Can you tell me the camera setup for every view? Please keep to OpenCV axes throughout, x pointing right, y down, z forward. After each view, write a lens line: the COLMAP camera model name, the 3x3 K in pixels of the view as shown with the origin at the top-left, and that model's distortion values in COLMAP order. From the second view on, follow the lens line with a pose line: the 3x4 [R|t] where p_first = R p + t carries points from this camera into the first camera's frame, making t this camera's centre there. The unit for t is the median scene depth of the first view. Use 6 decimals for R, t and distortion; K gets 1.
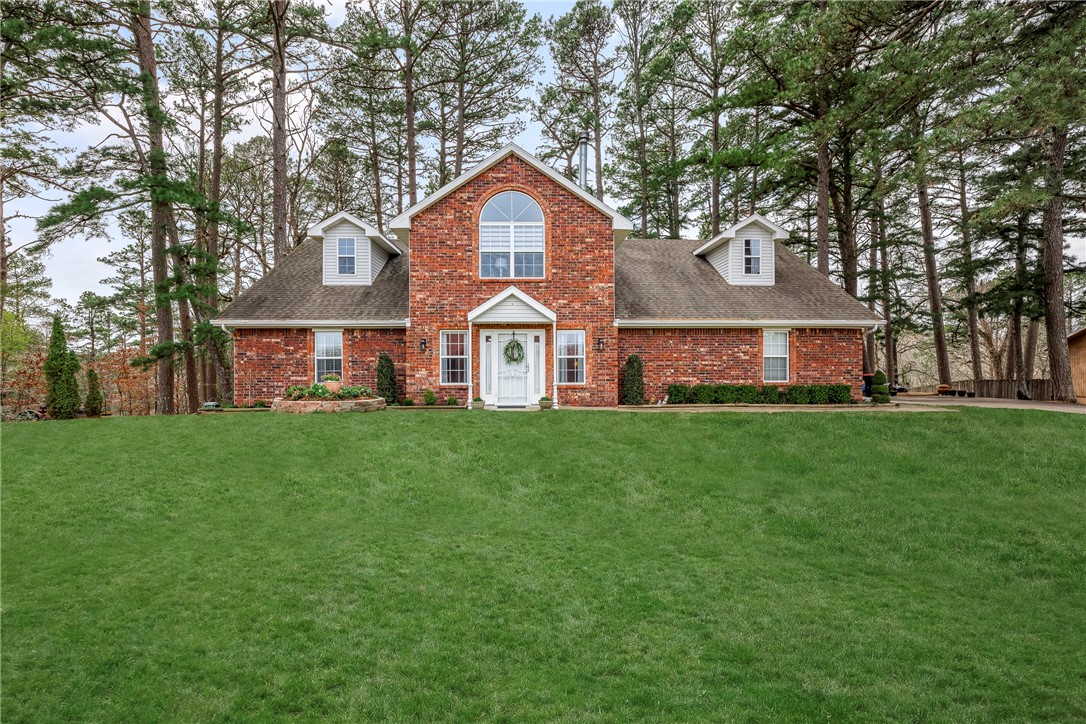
lens RADIAL K [[479.2, 0, 545.8], [0, 479.2, 367.8], [0, 0, 1]] dist [0.000851, 0.000214]
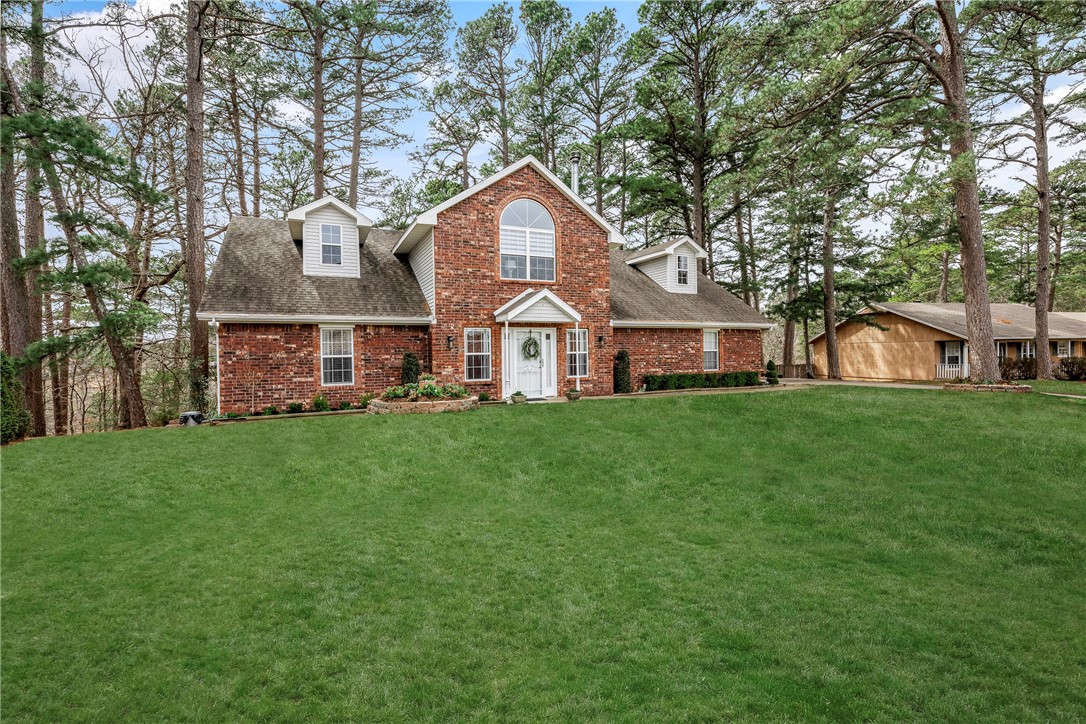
lens RADIAL K [[479.2, 0, 545.8], [0, 479.2, 367.8], [0, 0, 1]] dist [0.000851, 0.000214]
pose [[0.918607, -0.022113, 0.394553, -0.461405], [0.015904, 0.999693, 0.019000, -0.009921], [-0.394852, -0.011179, 0.918677, -0.007165]]
